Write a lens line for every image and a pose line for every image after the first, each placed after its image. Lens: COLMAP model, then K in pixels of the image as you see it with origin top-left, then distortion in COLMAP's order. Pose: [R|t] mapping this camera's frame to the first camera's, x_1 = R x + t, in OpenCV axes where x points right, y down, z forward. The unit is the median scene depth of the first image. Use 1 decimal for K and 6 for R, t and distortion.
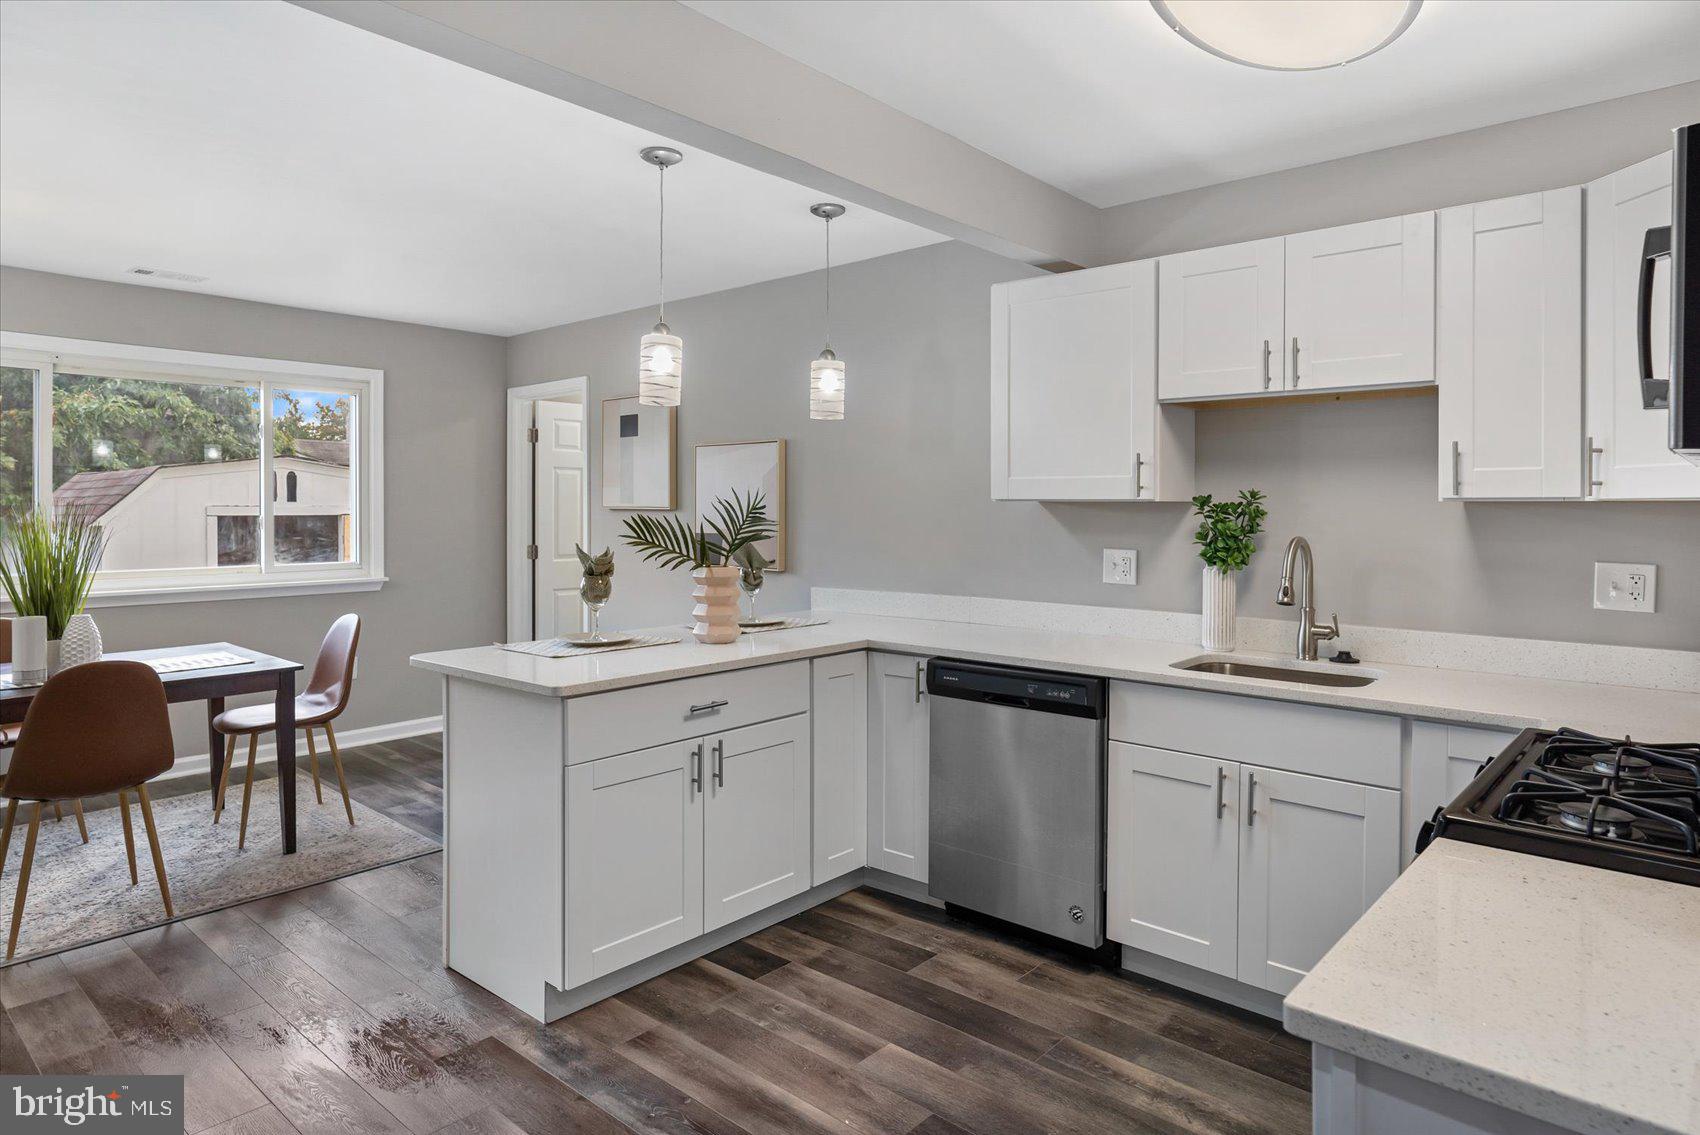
lens RADIAL K [[980.4, 0, 853.2], [0, 980.4, 510.7], [0, 0, 1]] dist [0.001615, 0.000383]
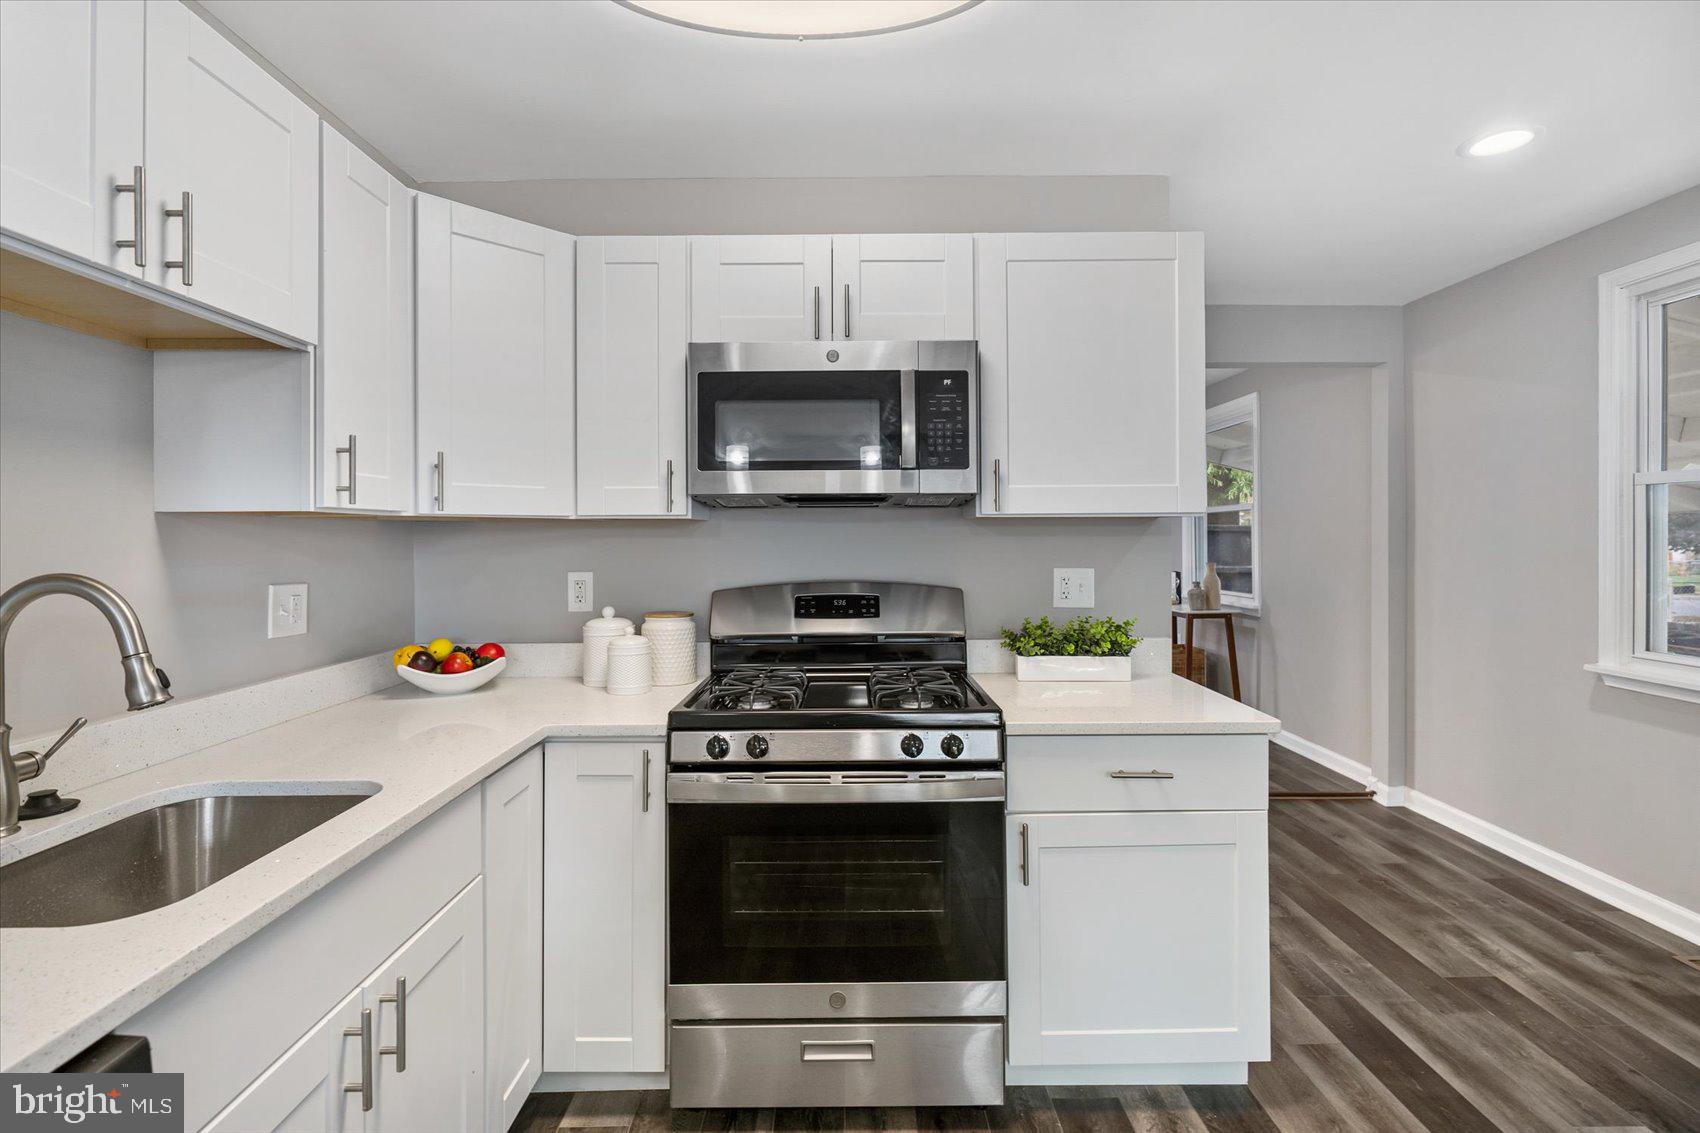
lens RADIAL K [[771.7, 0, 844.7], [0, 771.7, 542.5], [0, 0, 1]] dist [0.001536, 0.000456]
pose [[-0.661464, 0.001413, 0.749975, -0.085409], [0.007443, 0.999961, 0.004681, 0.013164], [-0.749940, 0.008679, -0.661449, 0.928465]]
